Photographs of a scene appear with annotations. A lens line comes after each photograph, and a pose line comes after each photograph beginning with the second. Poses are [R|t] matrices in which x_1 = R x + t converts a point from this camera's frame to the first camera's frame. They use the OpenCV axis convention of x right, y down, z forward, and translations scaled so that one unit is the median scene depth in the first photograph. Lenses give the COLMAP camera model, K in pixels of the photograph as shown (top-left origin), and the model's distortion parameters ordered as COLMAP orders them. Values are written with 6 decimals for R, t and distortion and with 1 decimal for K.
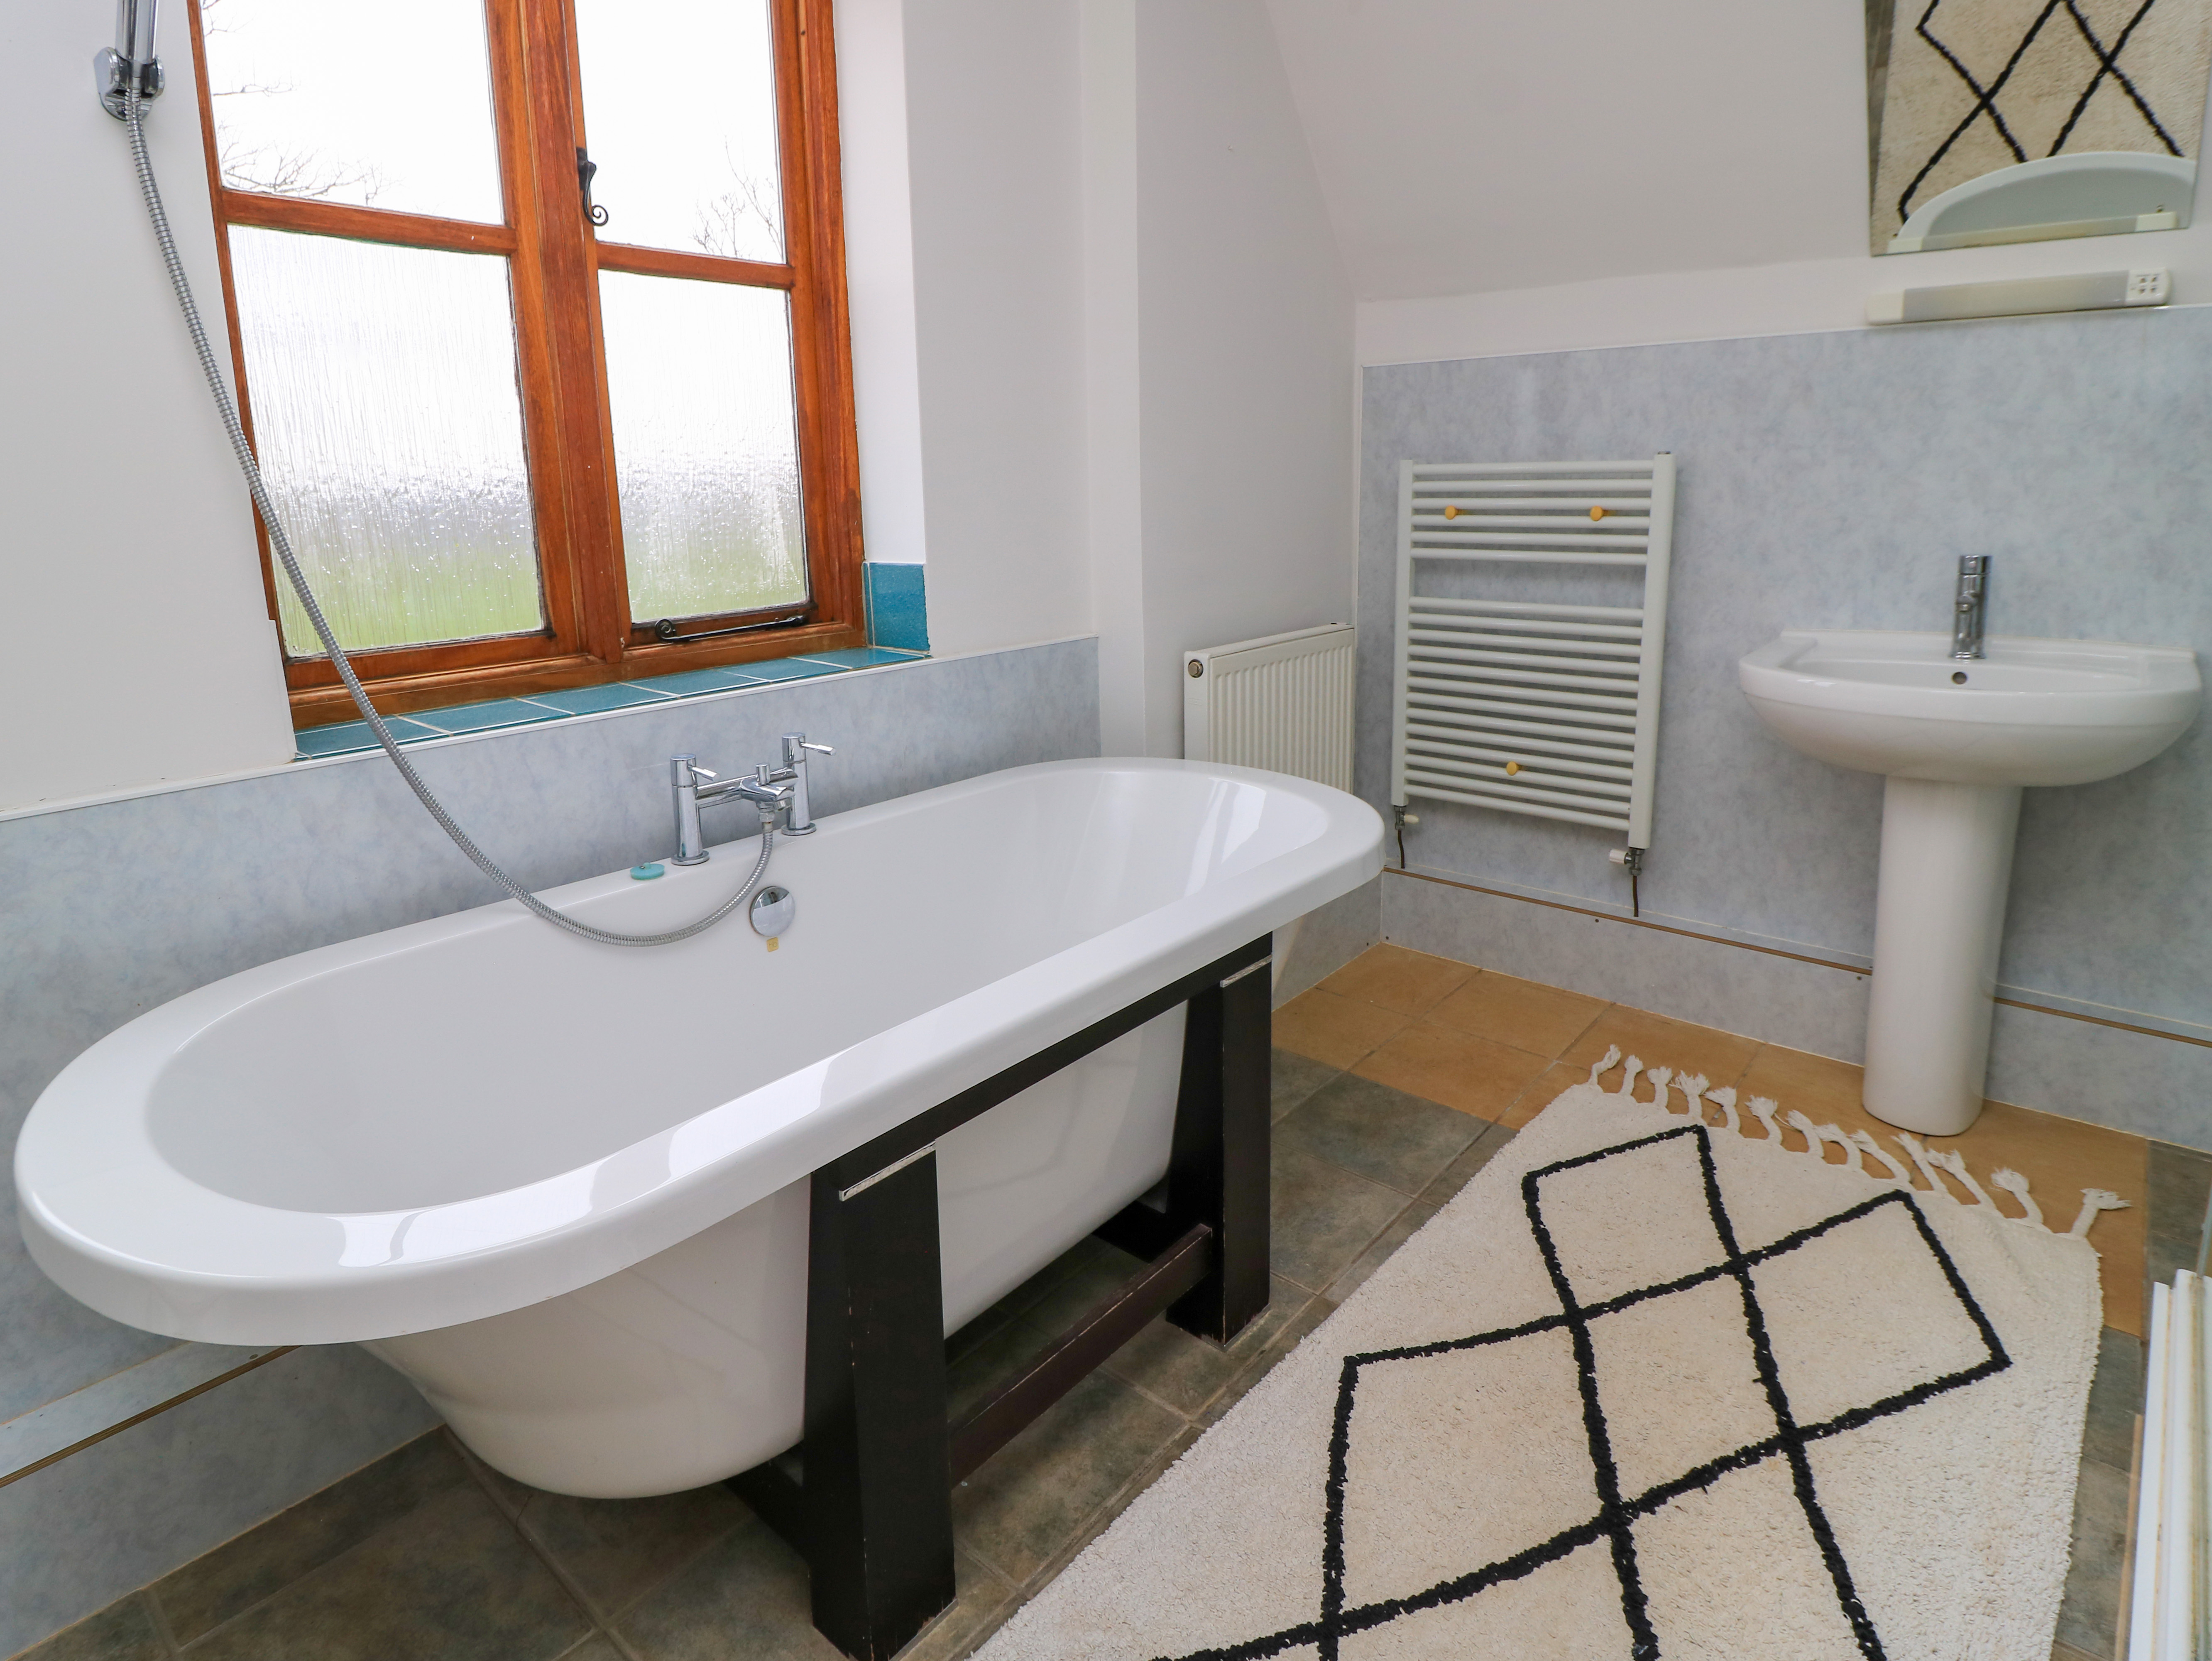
lens RADIAL K [[1186.2, 0, 1093.3], [0, 1186.2, 817.6], [0, 0, 1]] dist [0.001192, -0.008482]
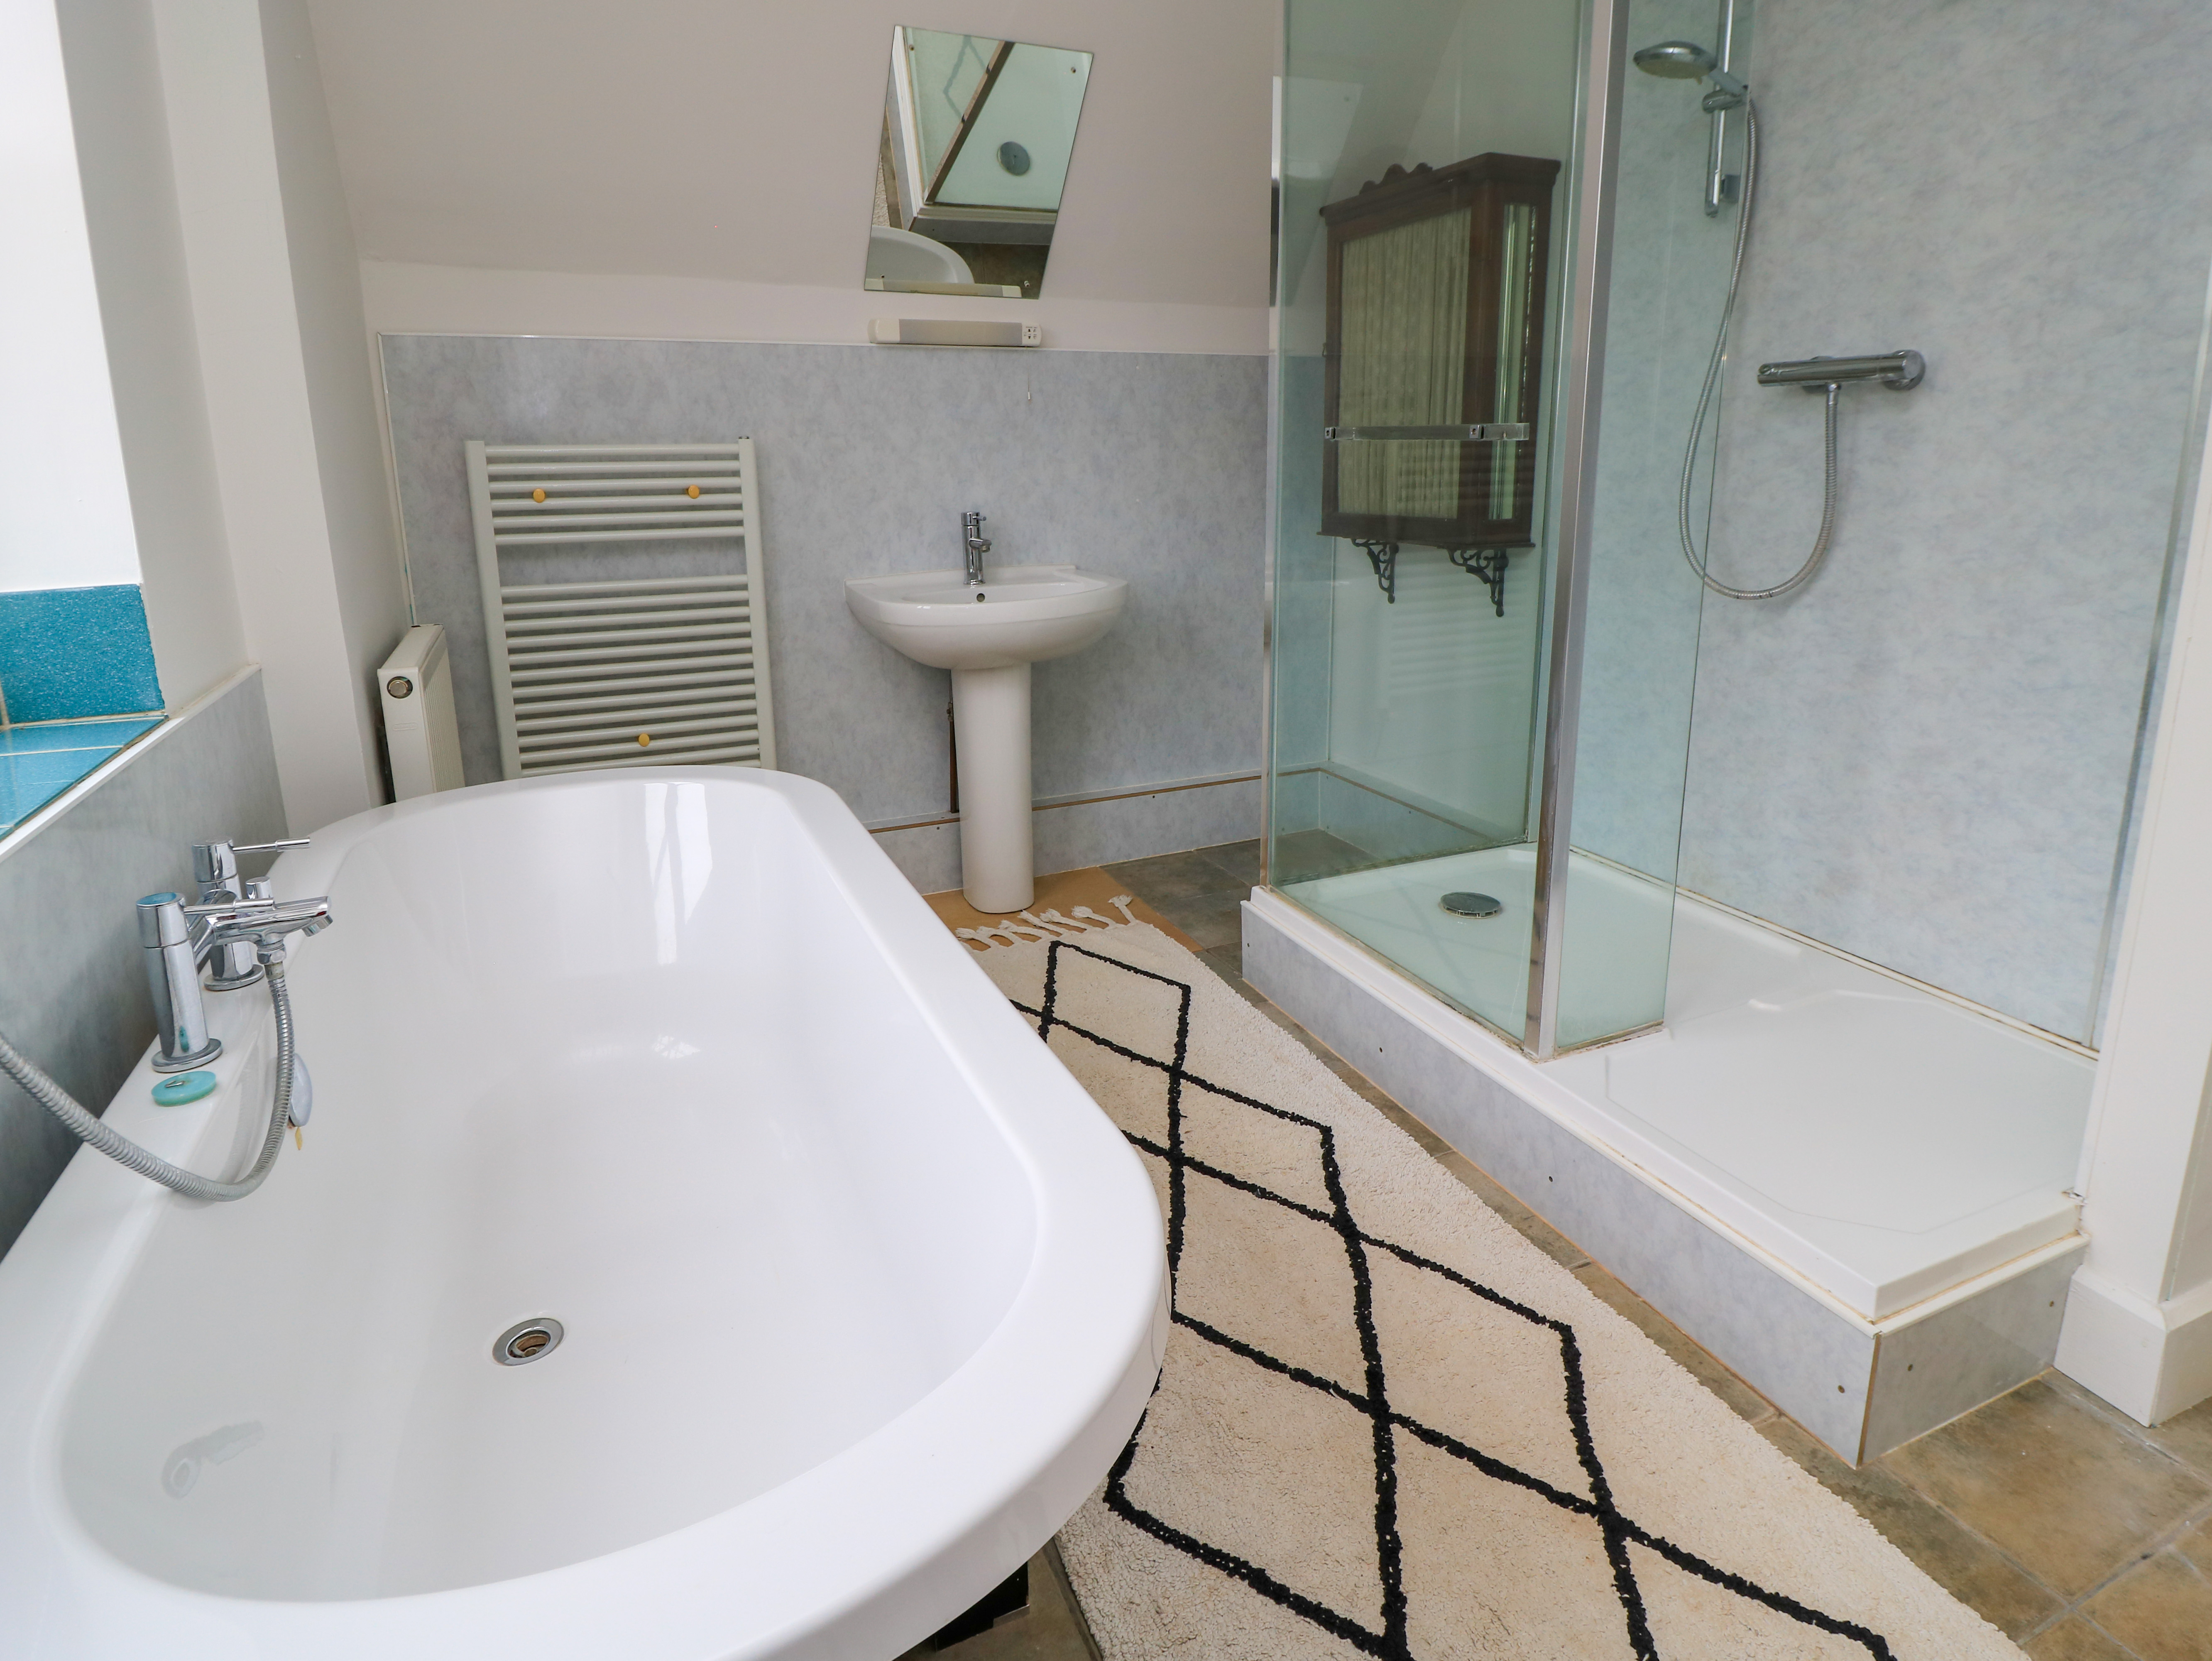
lens RADIAL K [[1186.2, 0, 1094.0], [0, 1186.2, 854.2], [0, 0, 1]] dist [0.001192, -0.008482]
pose [[0.437015, -0.282219, 0.854032, -0.519076], [0.251786, 0.949923, 0.185066, -0.051036], [-0.863494, 0.134157, 0.486190, 0.204561]]
